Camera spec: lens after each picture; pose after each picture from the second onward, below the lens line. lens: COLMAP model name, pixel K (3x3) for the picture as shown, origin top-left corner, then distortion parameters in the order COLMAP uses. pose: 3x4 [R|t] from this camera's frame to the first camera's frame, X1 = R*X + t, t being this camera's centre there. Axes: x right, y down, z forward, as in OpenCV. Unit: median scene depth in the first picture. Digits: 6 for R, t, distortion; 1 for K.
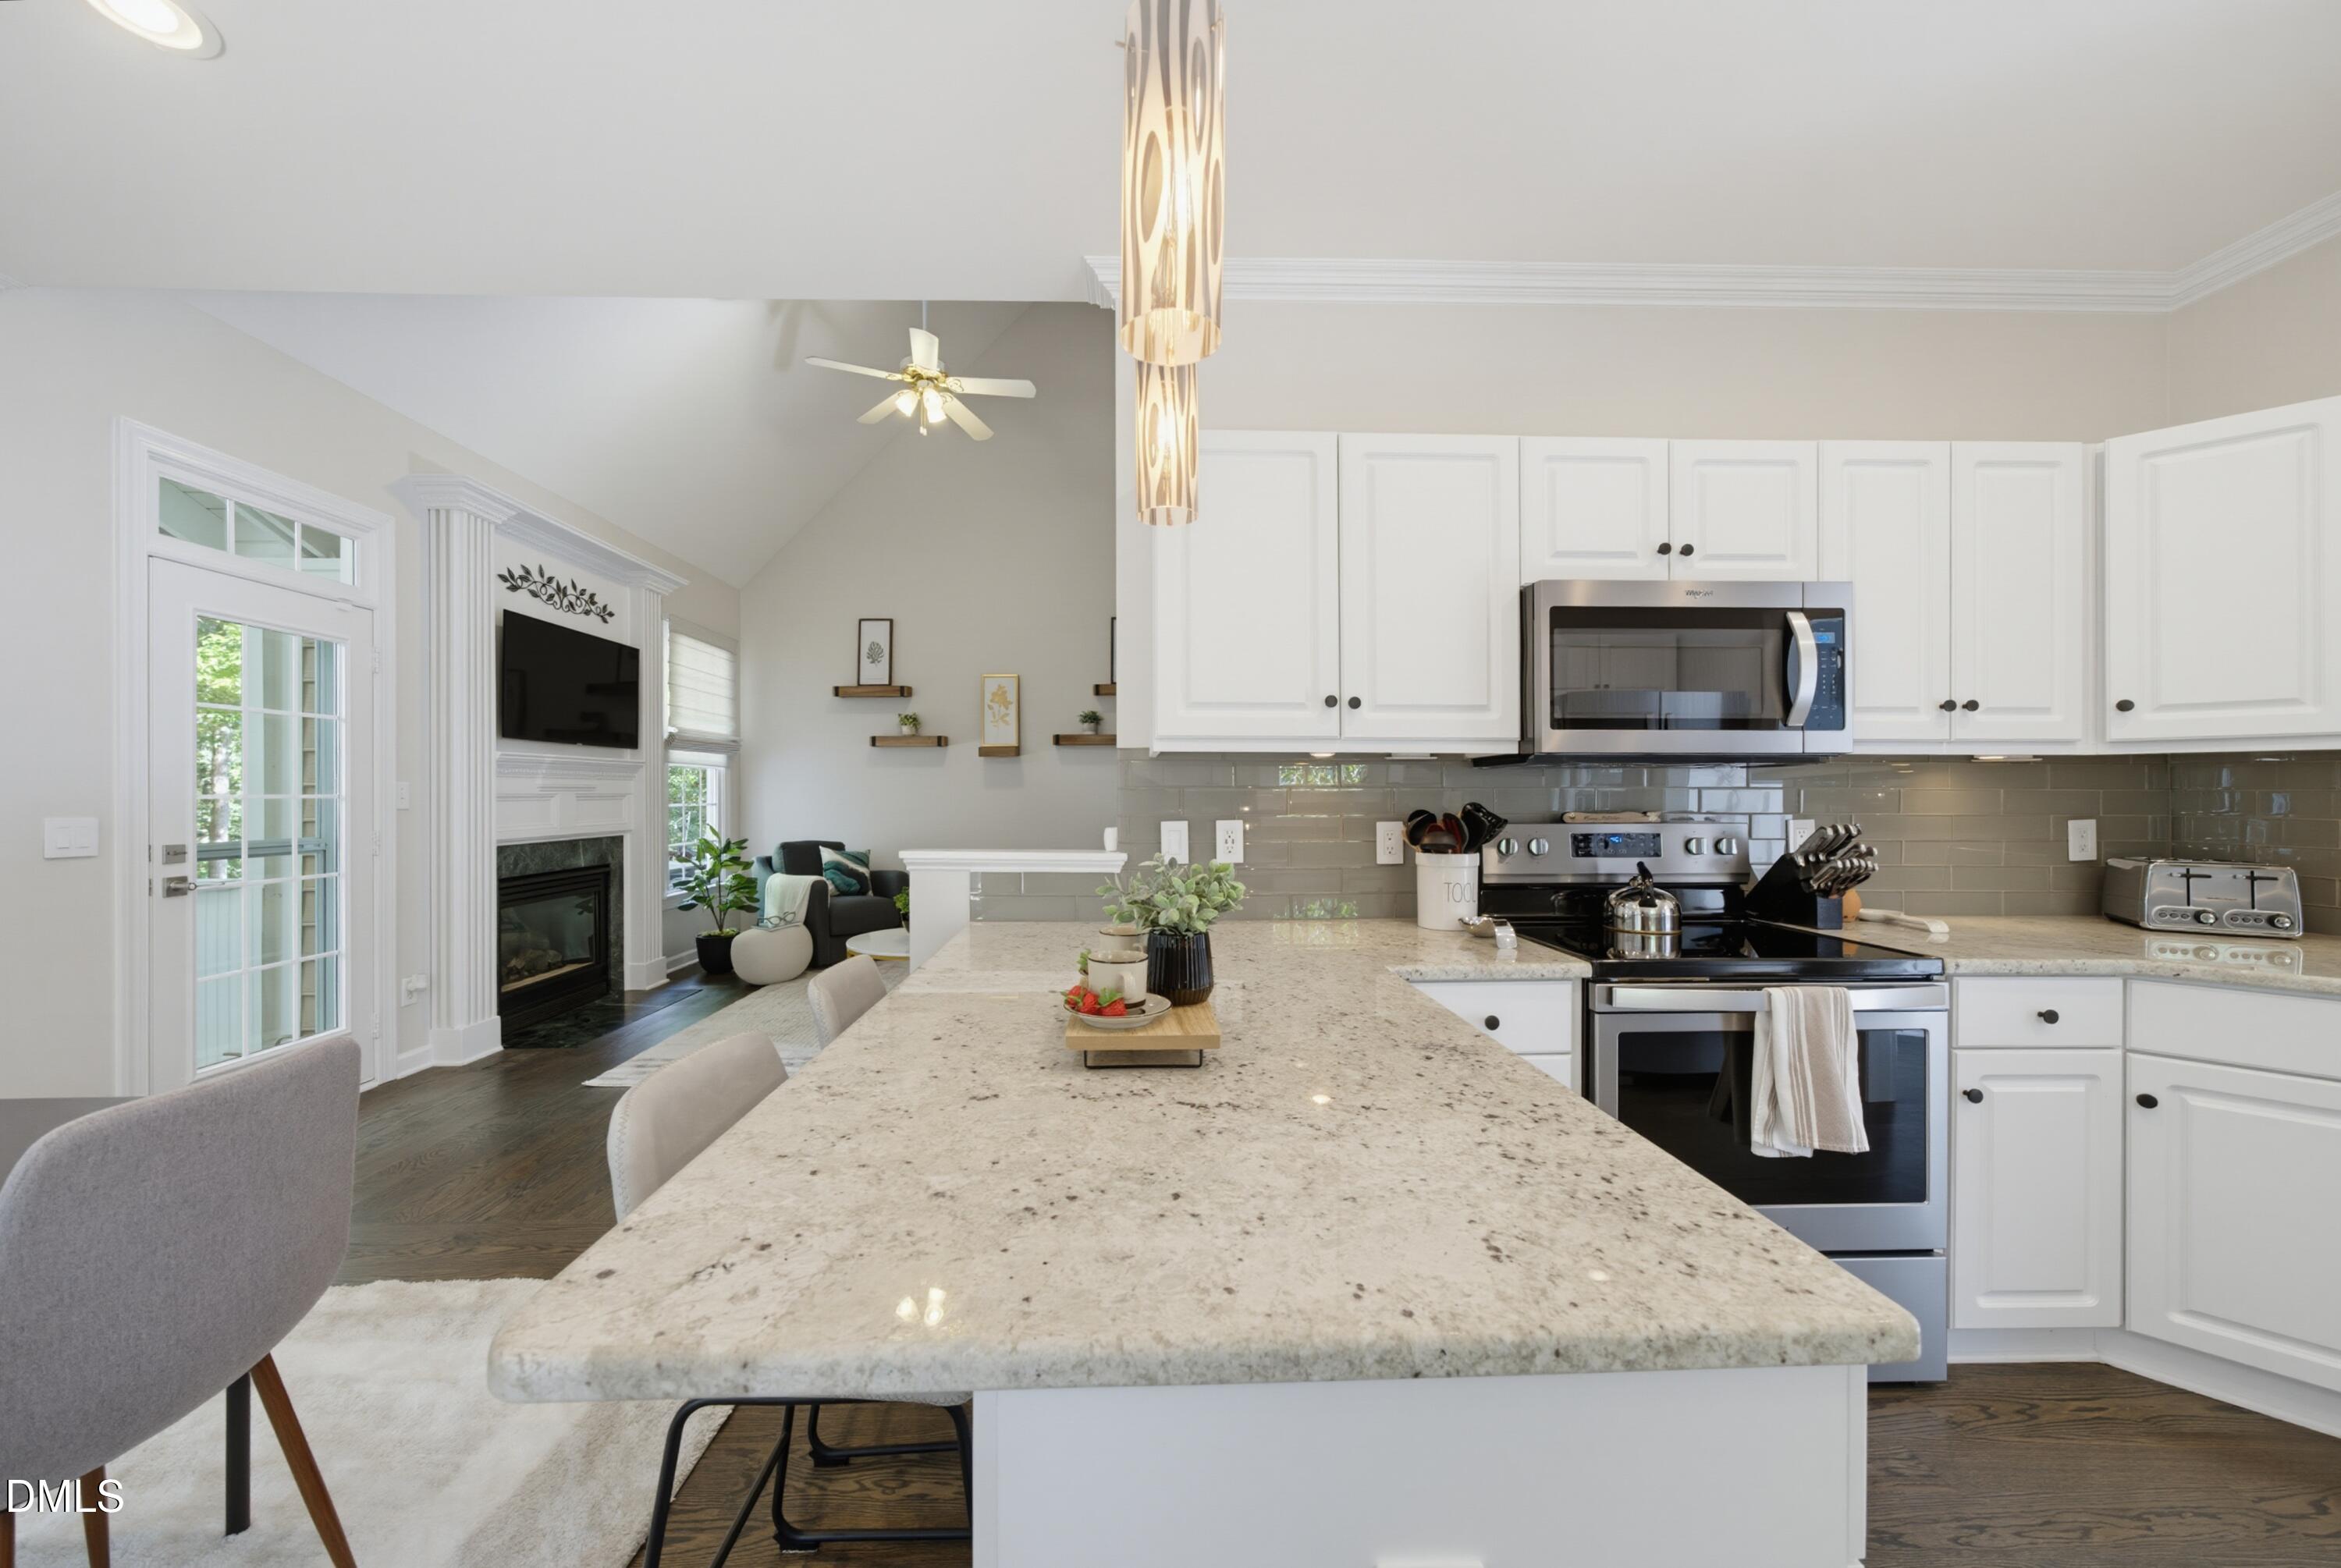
lens RADIAL K [[817.5, 0, 1161.4], [0, 817.5, 798.6], [0, 0, 1]] dist [-0.003232, -0.000011]
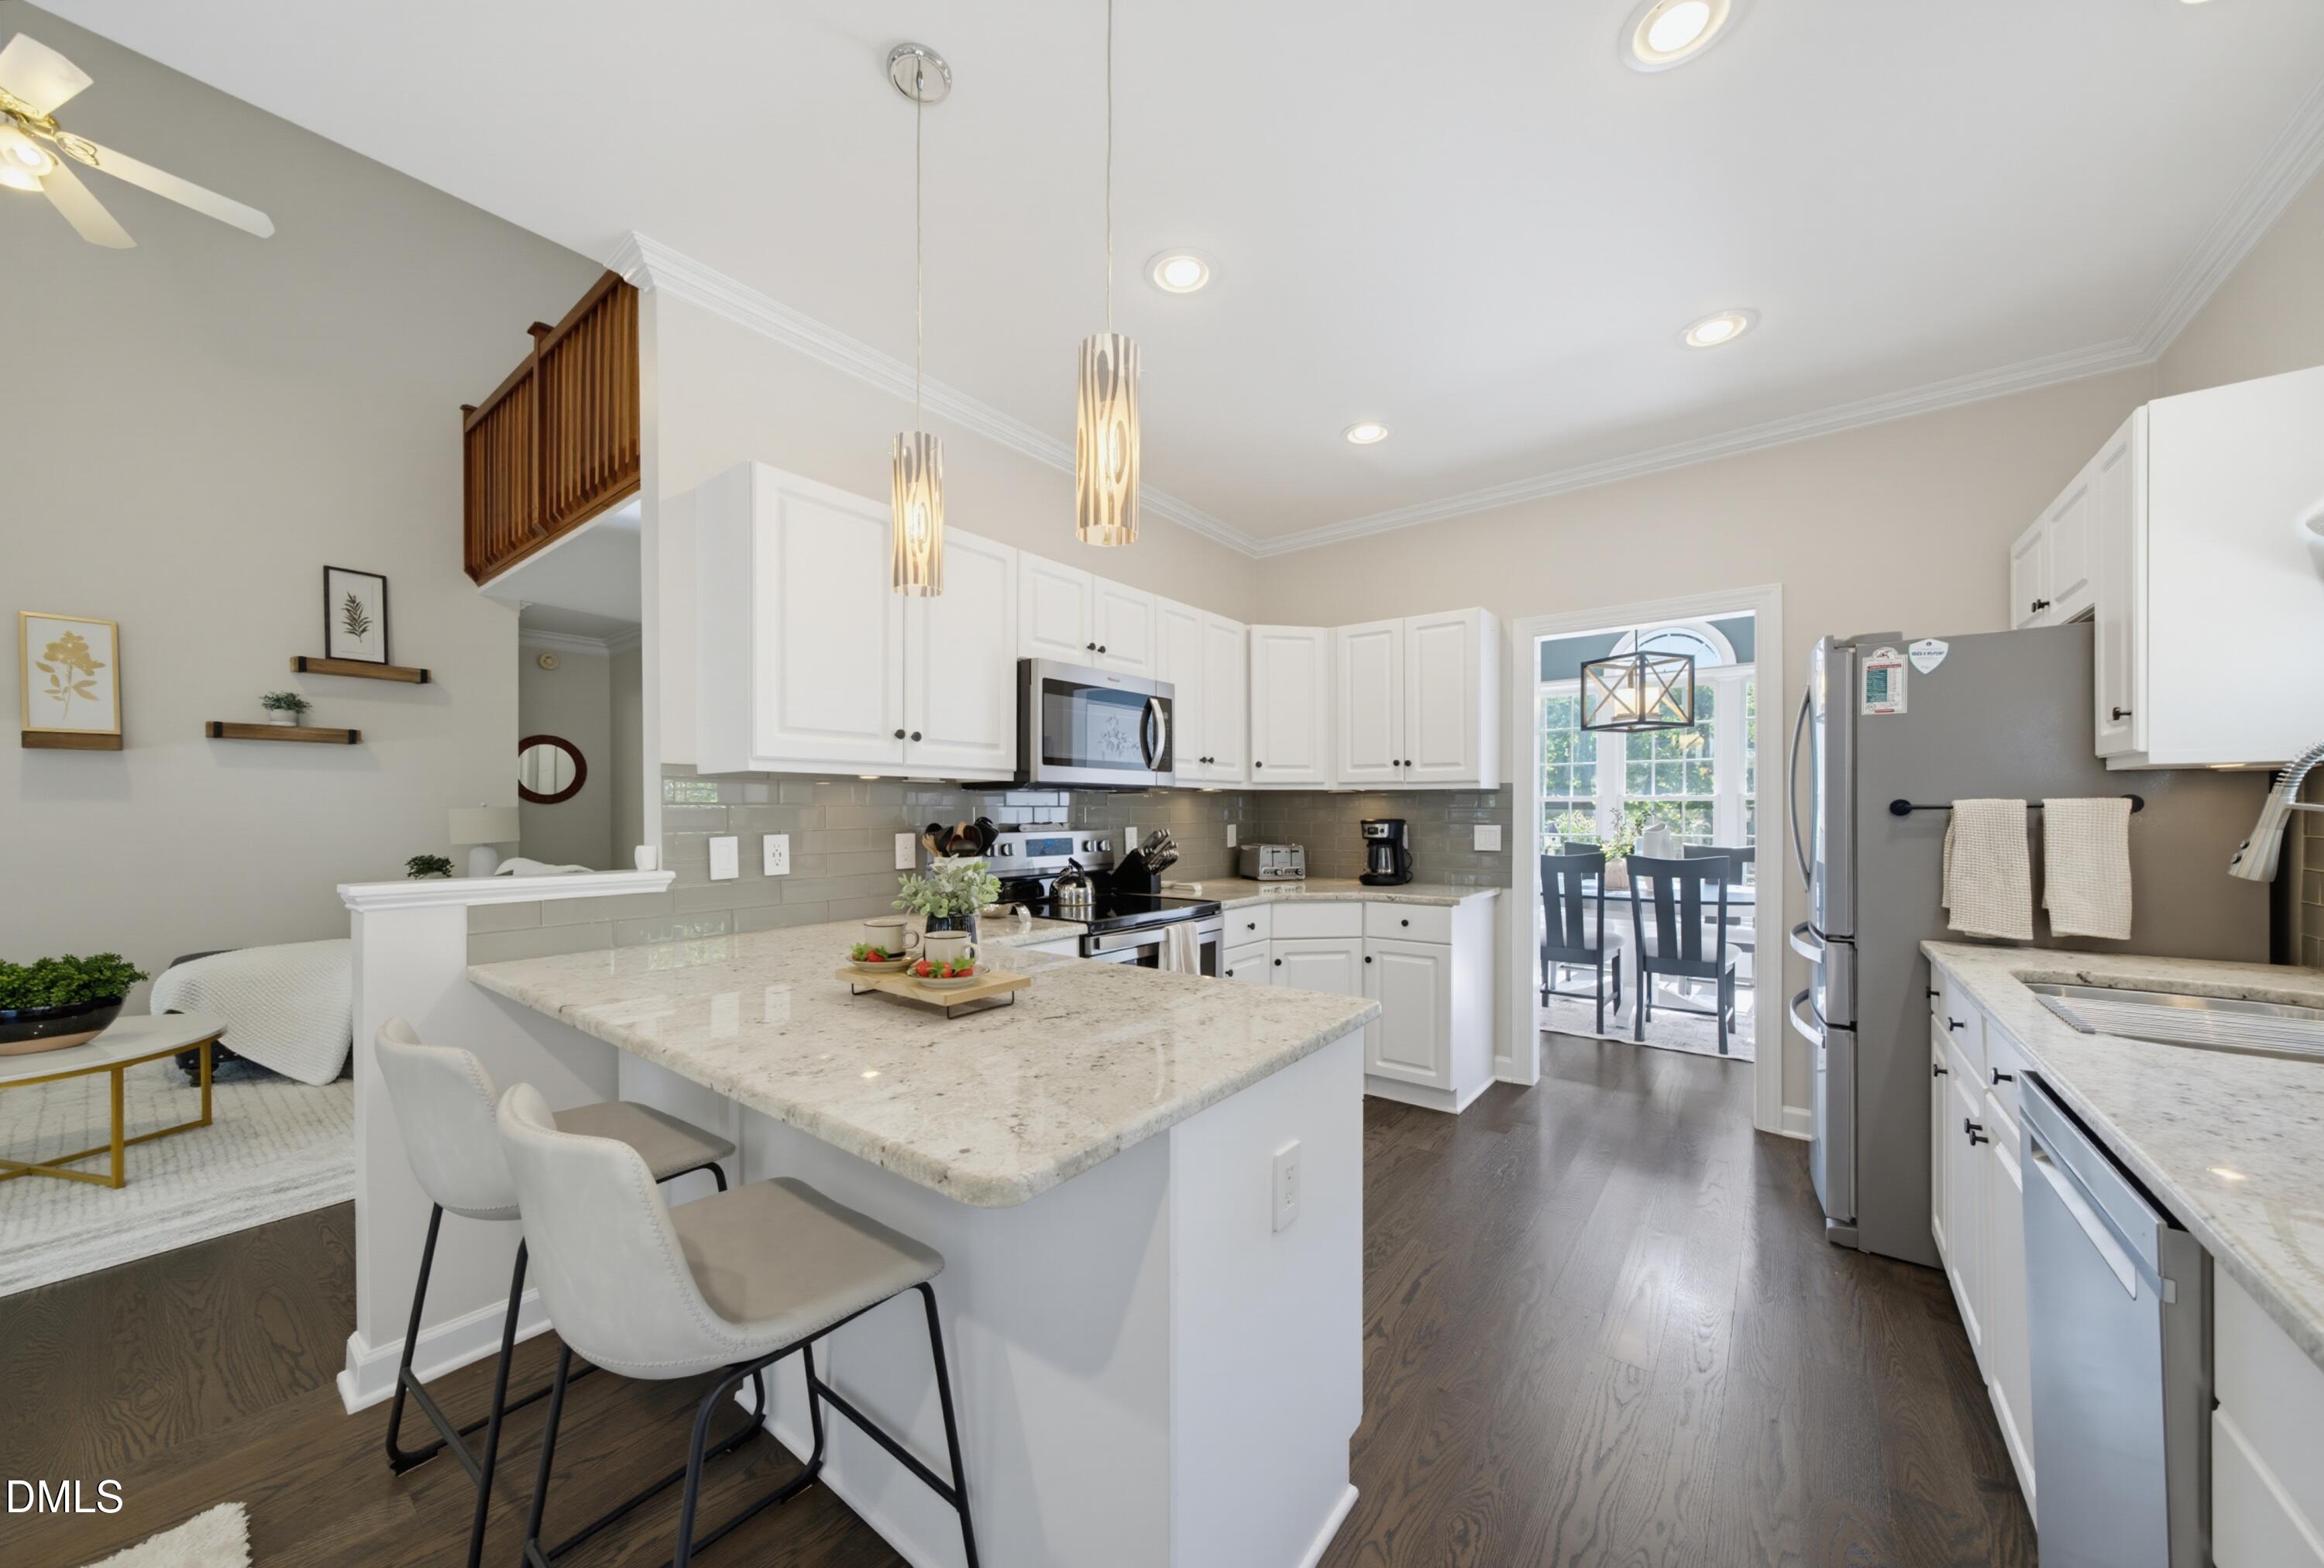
lens RADIAL K [[808.2, 0, 1158.4], [0, 808.2, 814.2], [0, 0, 1]] dist [-0.001270, -0.000101]
pose [[0.639667, -0.003162, 0.768645, -0.244892], [0.003911, 0.999992, 0.000858, -0.000006], [-0.768642, 0.002458, 0.639674, -0.024743]]
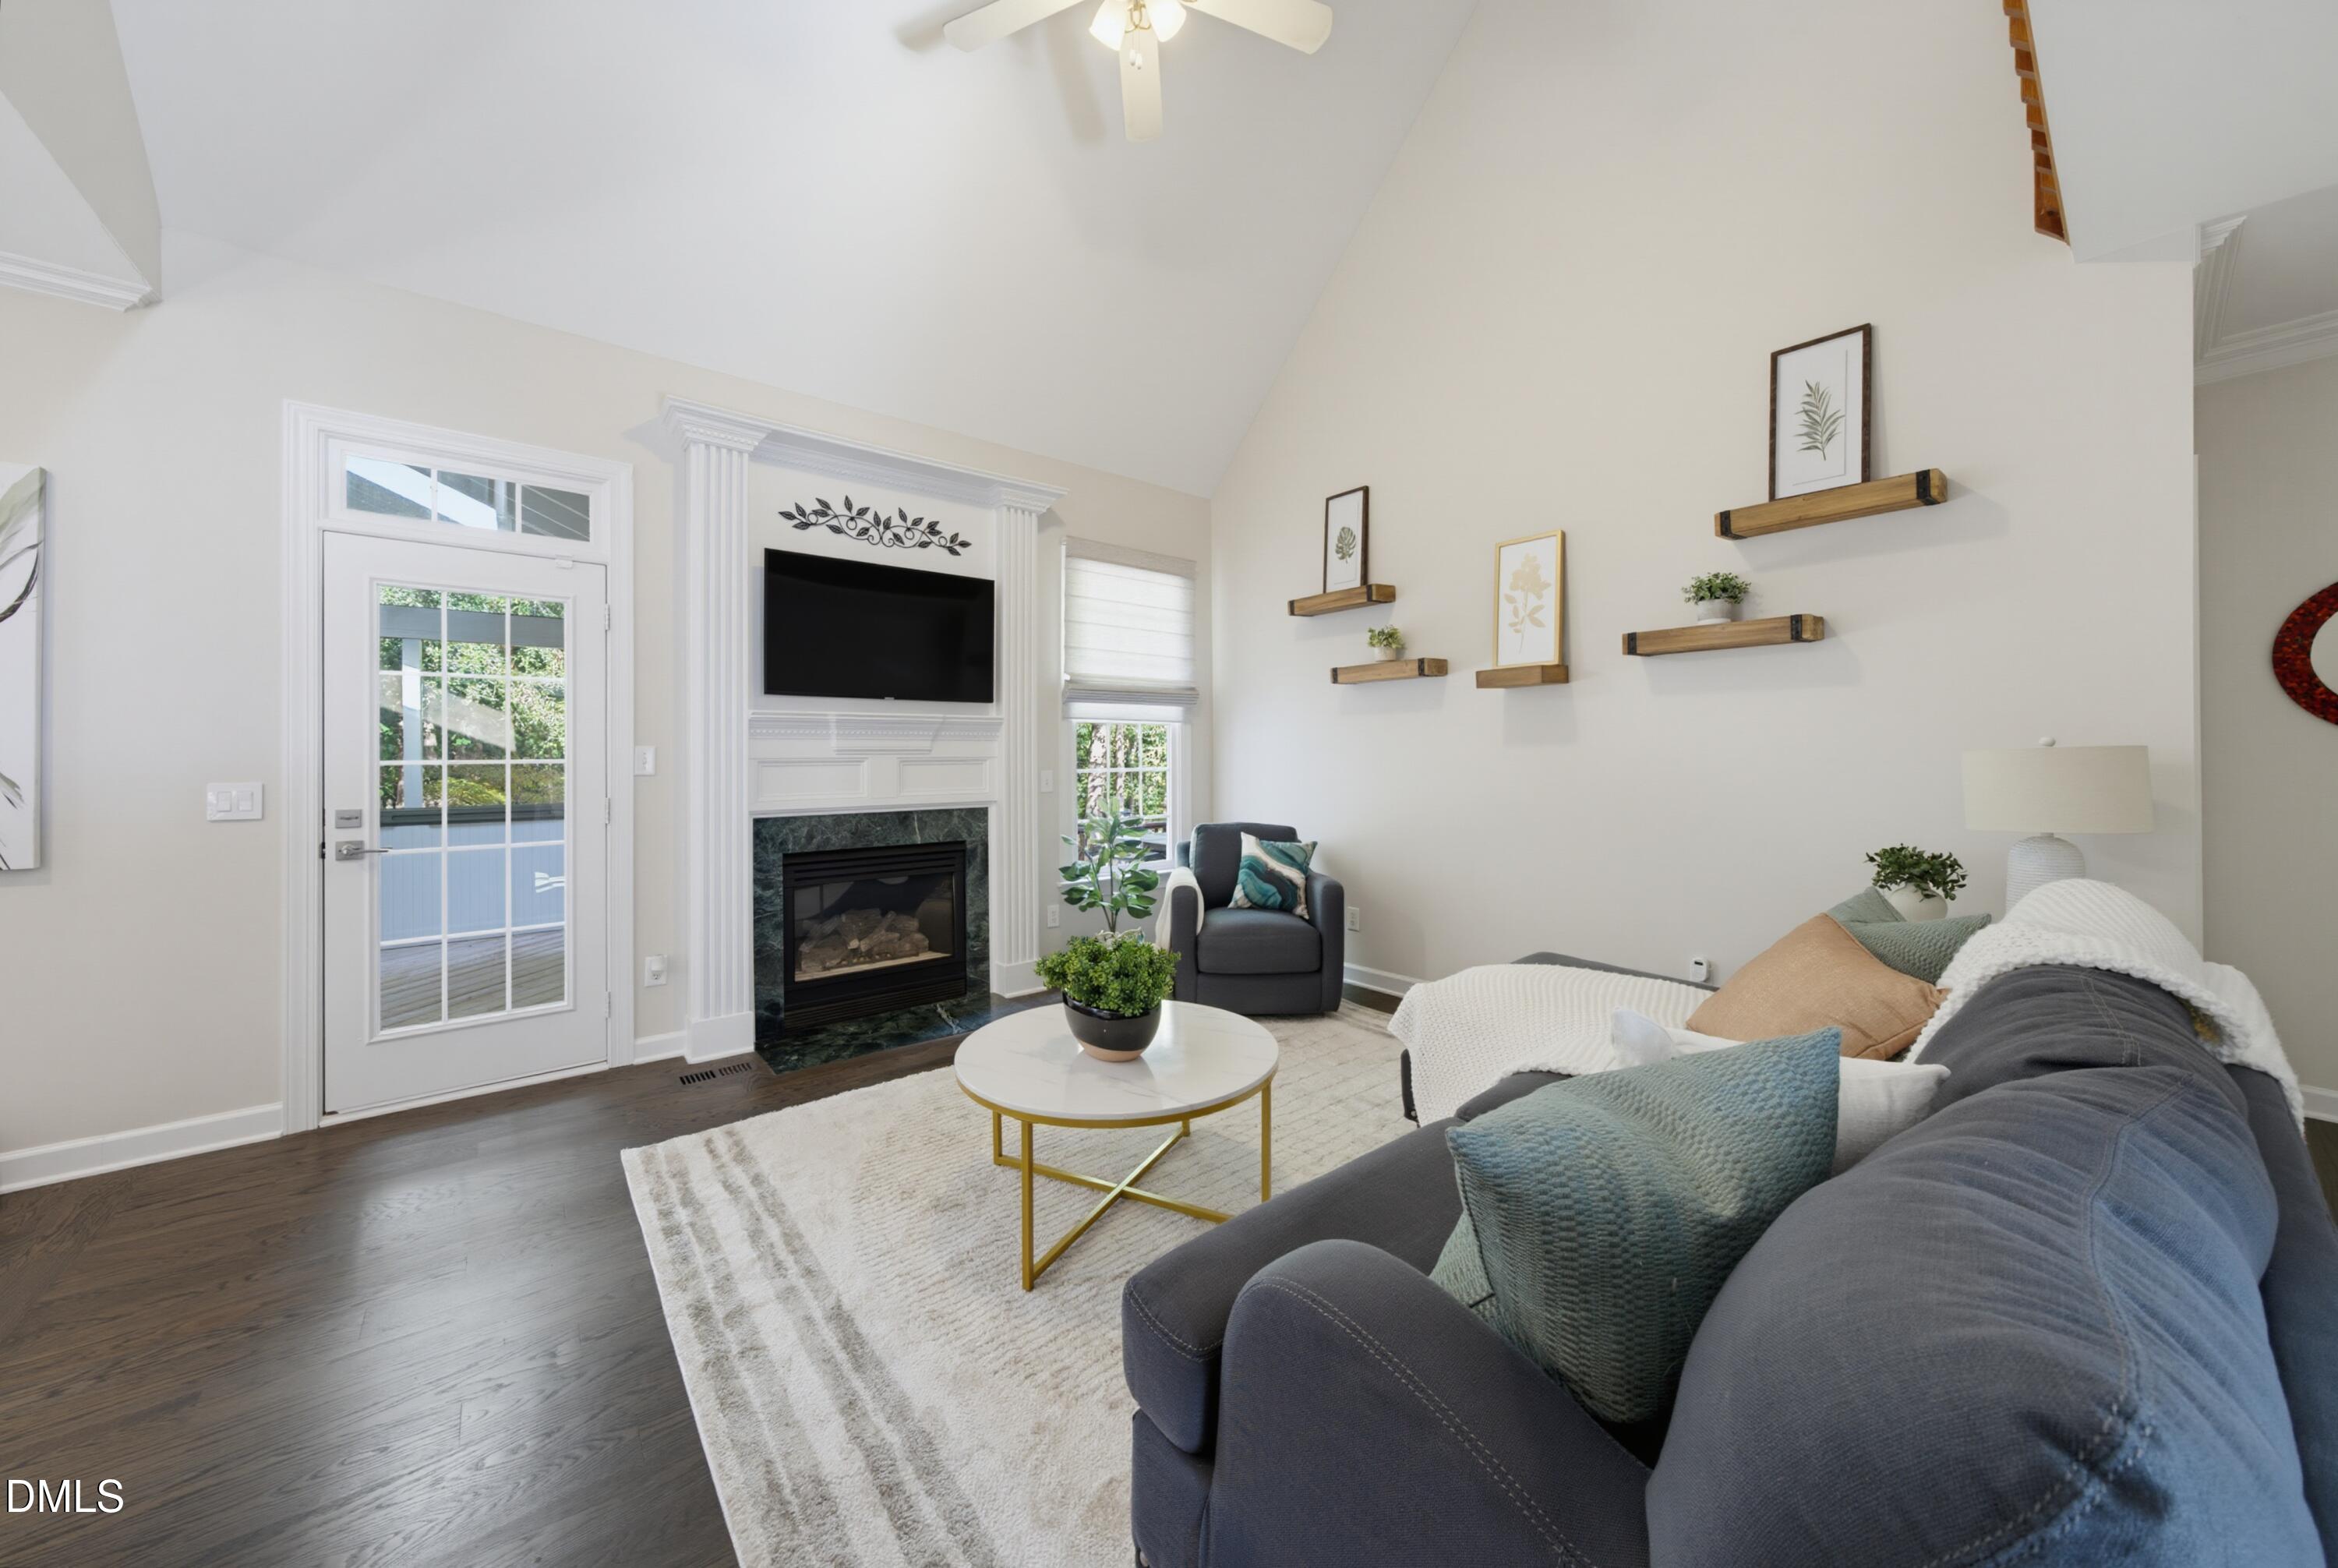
lens RADIAL K [[825.0, 0, 1161.6], [0, 825.0, 751.6], [0, 0, 1]] dist [-0.002220, -0.000099]
pose [[0.596560, -0.004588, -0.802555, 0.165262], [-0.001546, 0.999975, -0.006866, -0.008198], [0.802567, 0.005337, 0.596538, 0.842984]]
